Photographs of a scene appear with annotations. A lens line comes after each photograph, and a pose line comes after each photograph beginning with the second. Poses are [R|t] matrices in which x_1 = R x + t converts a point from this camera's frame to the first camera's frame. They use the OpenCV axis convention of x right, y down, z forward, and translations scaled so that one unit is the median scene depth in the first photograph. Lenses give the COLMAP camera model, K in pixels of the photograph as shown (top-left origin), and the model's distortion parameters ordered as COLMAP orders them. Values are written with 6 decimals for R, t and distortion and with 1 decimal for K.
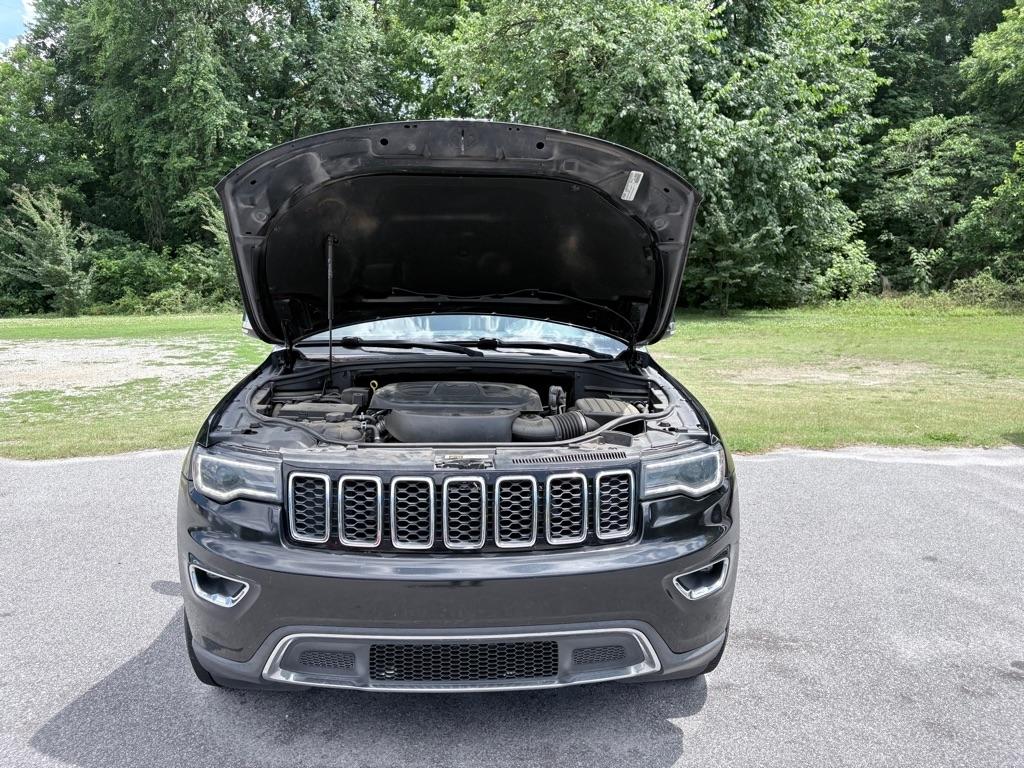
lens RADIAL K [[777.0, 0, 516.3], [0, 777.0, 377.8], [0, 0, 1]] dist [0.040995, -0.040829]
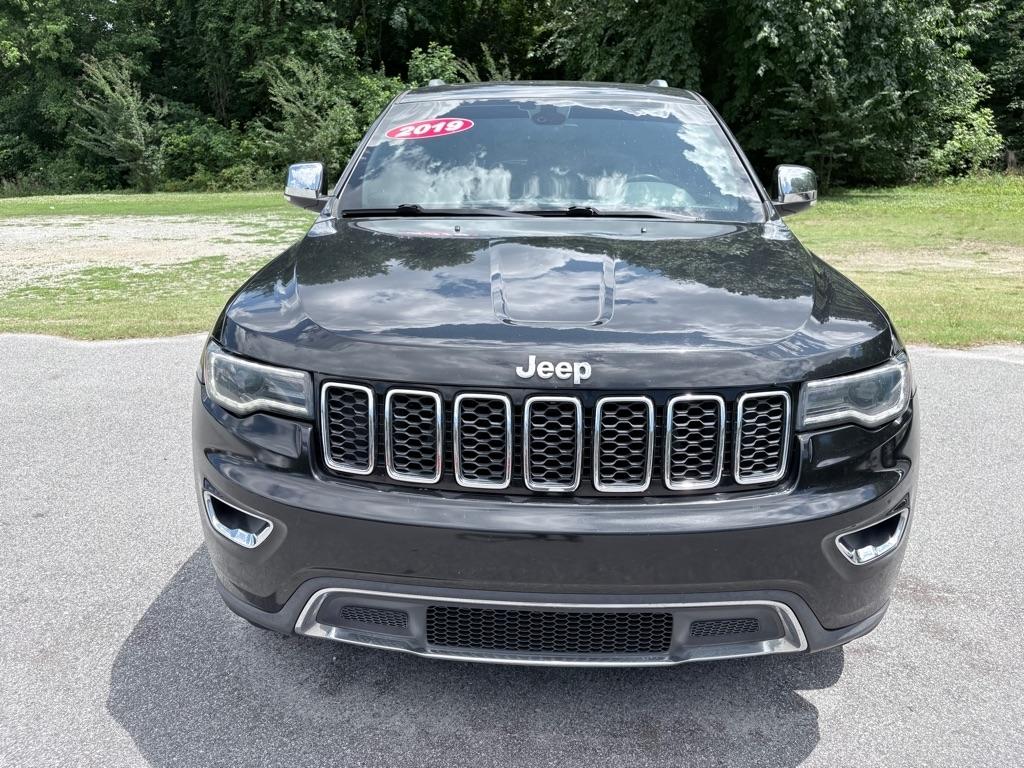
lens RADIAL K [[777.0, 0, 502.3], [0, 777.0, 375.4], [0, 0, 1]] dist [0.040995, -0.040829]
pose [[0.993930, 0.028202, -0.106343, -0.021971], [-0.012440, 0.989197, 0.146065, 0.002163], [0.109313, -0.143856, 0.983543, 0.165024]]
